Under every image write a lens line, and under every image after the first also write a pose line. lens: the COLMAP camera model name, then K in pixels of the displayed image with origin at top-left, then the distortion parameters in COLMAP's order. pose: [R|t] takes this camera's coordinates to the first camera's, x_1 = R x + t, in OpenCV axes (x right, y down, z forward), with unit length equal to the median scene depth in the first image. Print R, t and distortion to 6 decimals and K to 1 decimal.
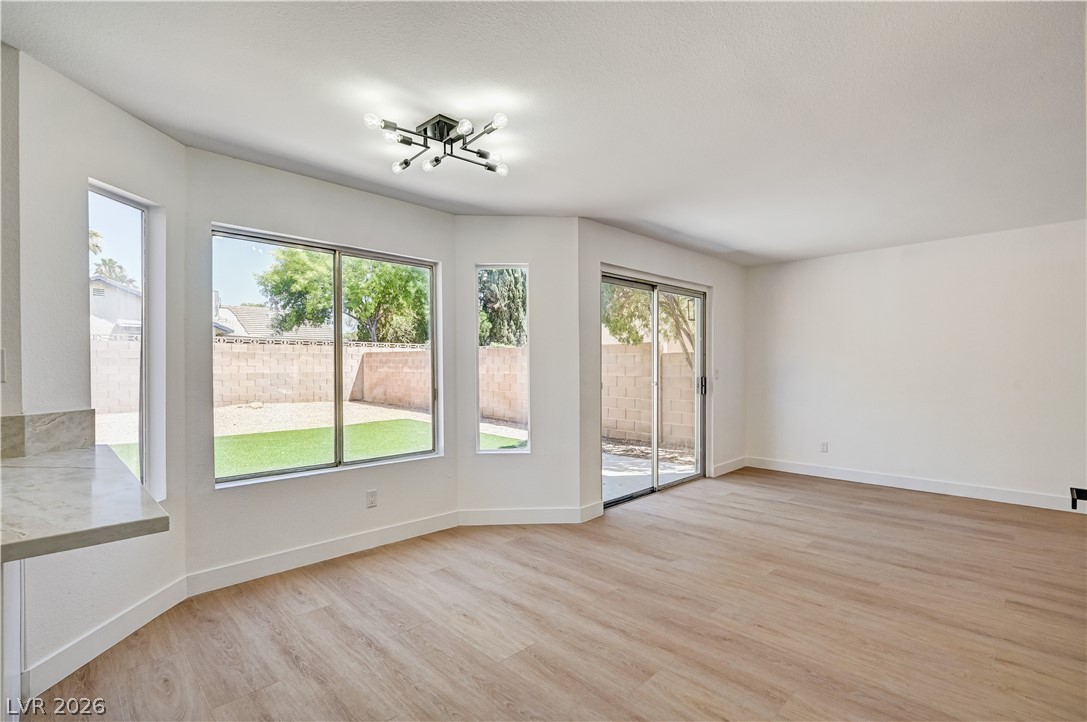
lens RADIAL K [[504.7, 0, 546.2], [0, 504.7, 369.4], [0, 0, 1]] dist [0.001343, 0.000671]
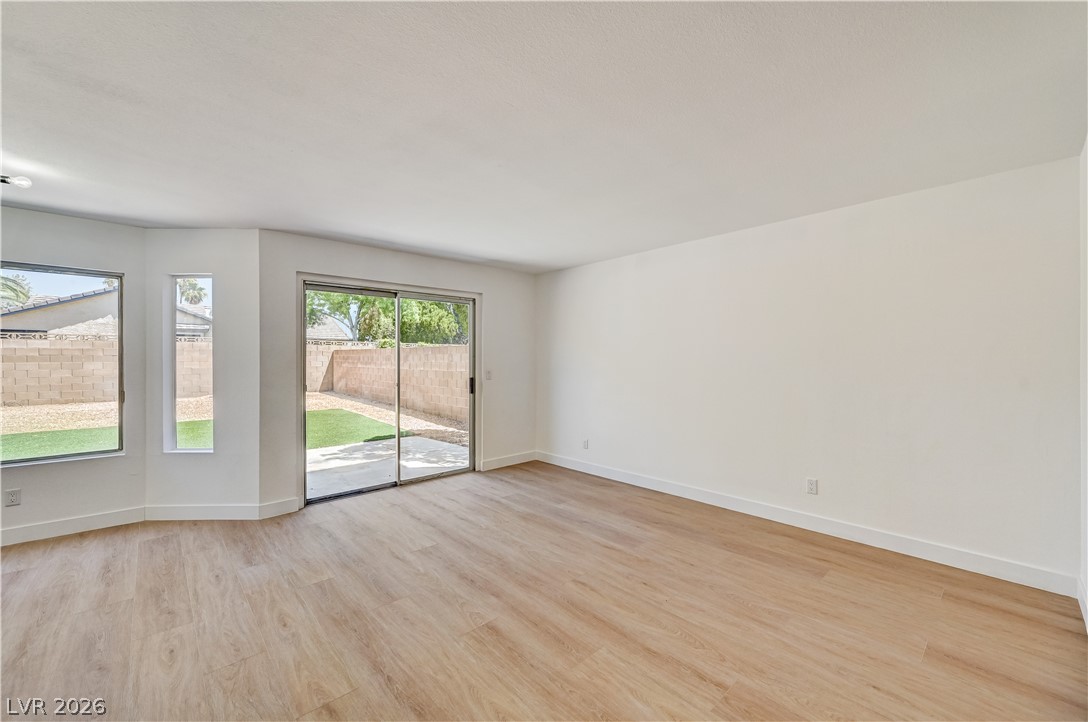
lens RADIAL K [[430.5, 0, 544.0], [0, 430.5, 361.0], [0, 0, 1]] dist [0.000515, 0.000140]
pose [[0.999166, 0.001969, -0.040782, 0.699698], [-0.002100, 0.999993, -0.003172, -0.024736], [0.040775, 0.003255, 0.999163, 0.127497]]
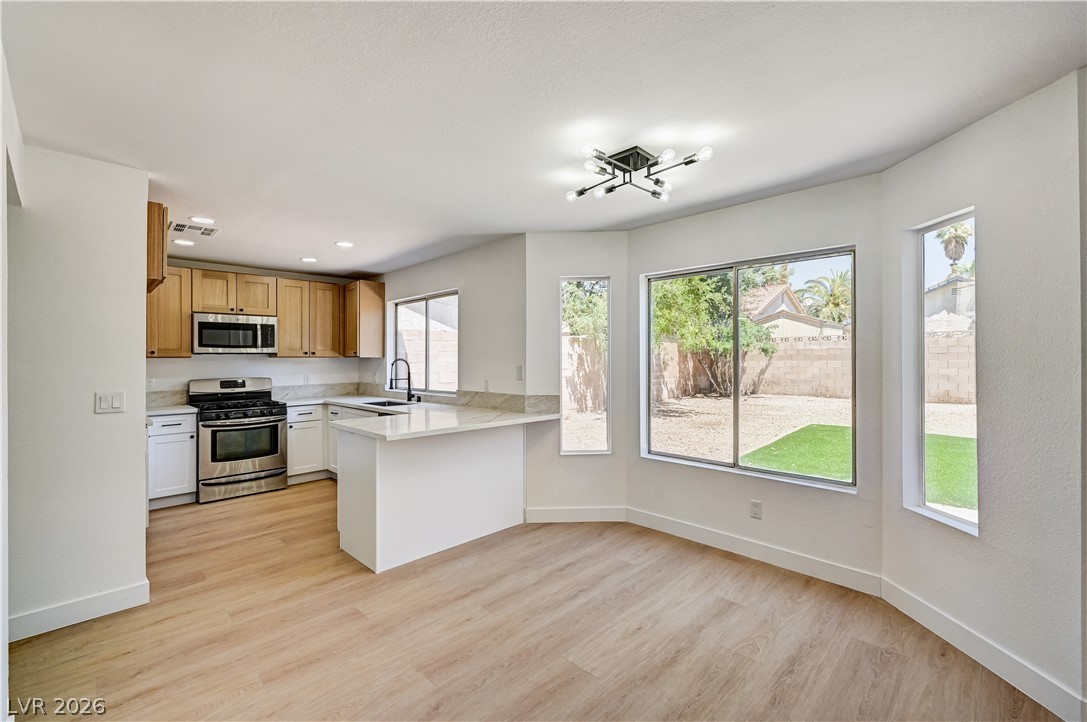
lens RADIAL K [[461.8, 0, 551.3], [0, 461.8, 357.6], [0, 0, 1]] dist [-0.000744, 0.000040]
pose [[0.014291, 0.000115, -0.999898, 0.484572], [-0.001581, 0.999999, 0.000092, -0.035900], [0.999897, 0.001579, 0.014291, 0.513215]]
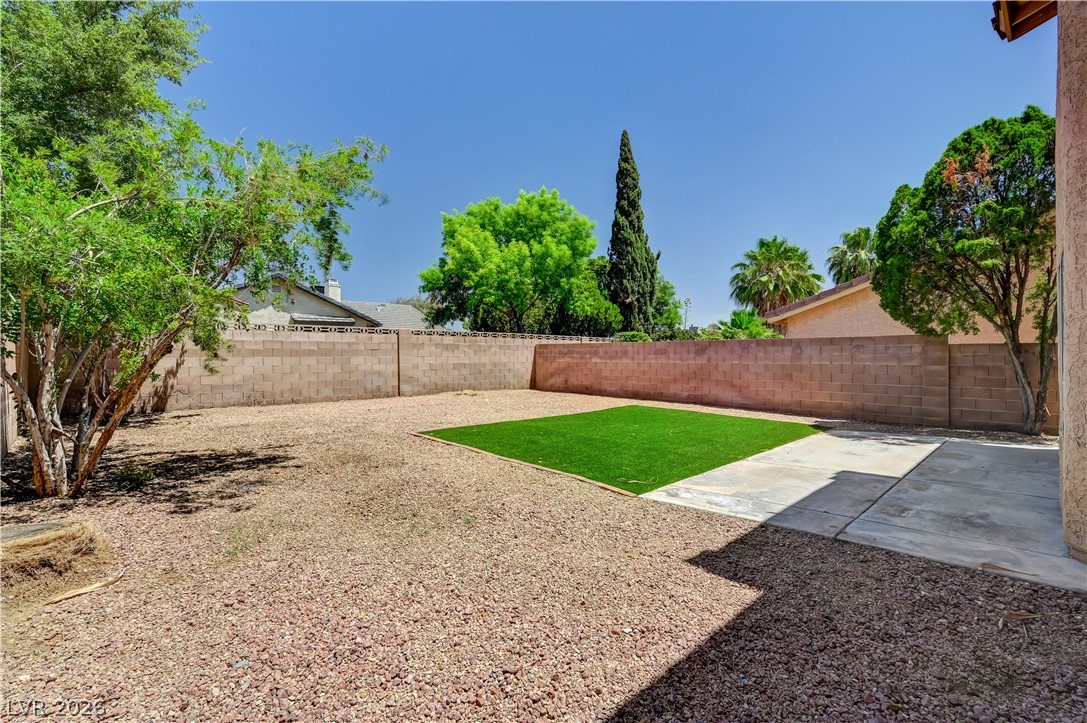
lens RADIAL K [[483.6, 0, 547.8], [0, 483.6, 360.2], [0, 0, 1]] dist [0.000587, 0.000236]
pose [[0.999885, -0.000193, -0.015176, -1.379679], [0.000177, 0.999999, -0.001078, 0.008276], [0.015176, 0.001075, 0.999884, -0.128817]]
